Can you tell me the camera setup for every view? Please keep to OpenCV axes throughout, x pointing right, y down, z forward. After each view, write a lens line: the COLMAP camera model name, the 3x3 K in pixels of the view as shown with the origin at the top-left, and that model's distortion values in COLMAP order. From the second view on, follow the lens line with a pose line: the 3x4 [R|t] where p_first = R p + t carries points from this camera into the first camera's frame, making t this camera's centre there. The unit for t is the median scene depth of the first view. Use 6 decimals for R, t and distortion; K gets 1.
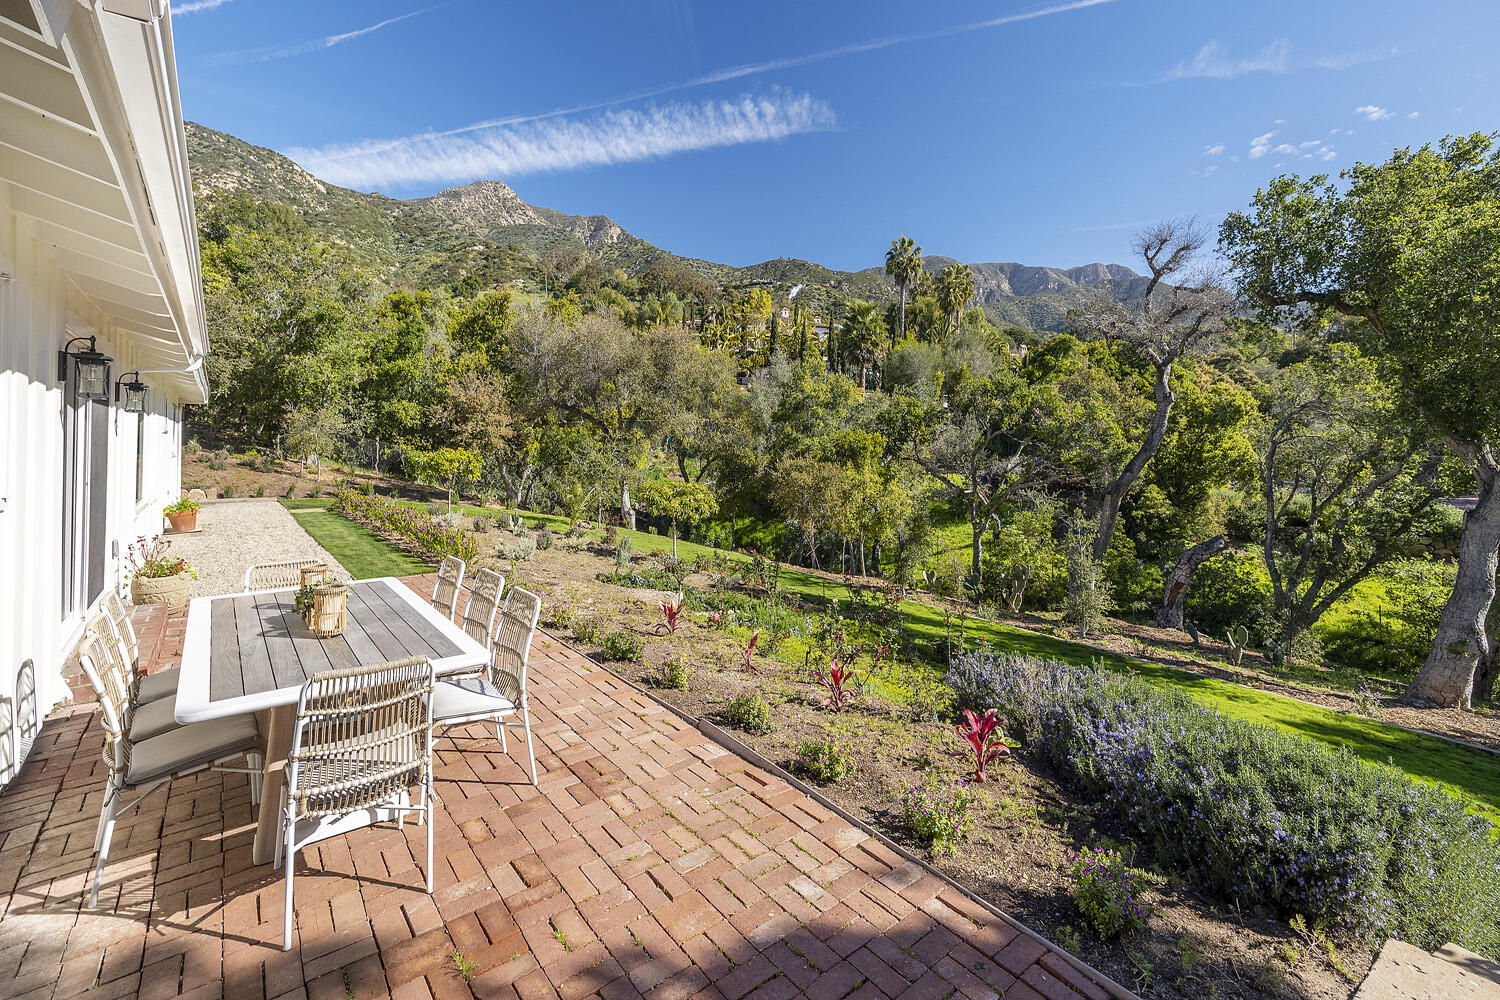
lens RADIAL K [[619.0, 0, 757.2], [0, 619.0, 506.5], [0, 0, 1]] dist [-0.002158, -0.000064]
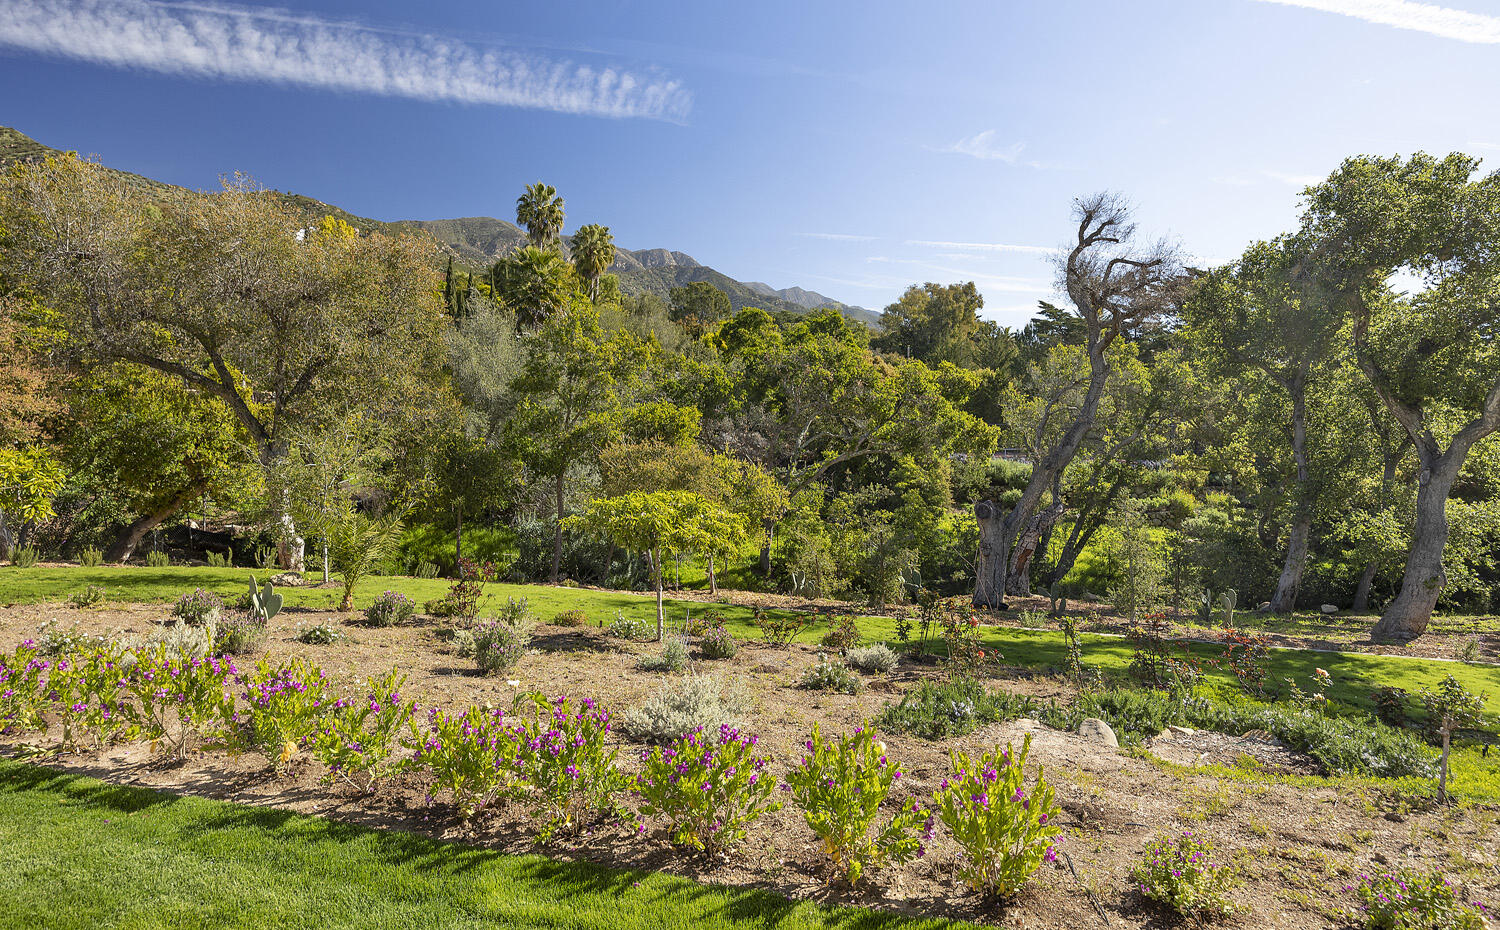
lens RADIAL K [[657.9, 0, 752.7], [0, 657.9, 463.8], [0, 0, 1]] dist [-0.003308, -0.000187]
pose [[0.806729, -0.052898, 0.588549, -0.127172], [0.072828, 0.997292, -0.010189, -0.016310], [-0.586417, 0.051083, 0.808397, 0.142871]]
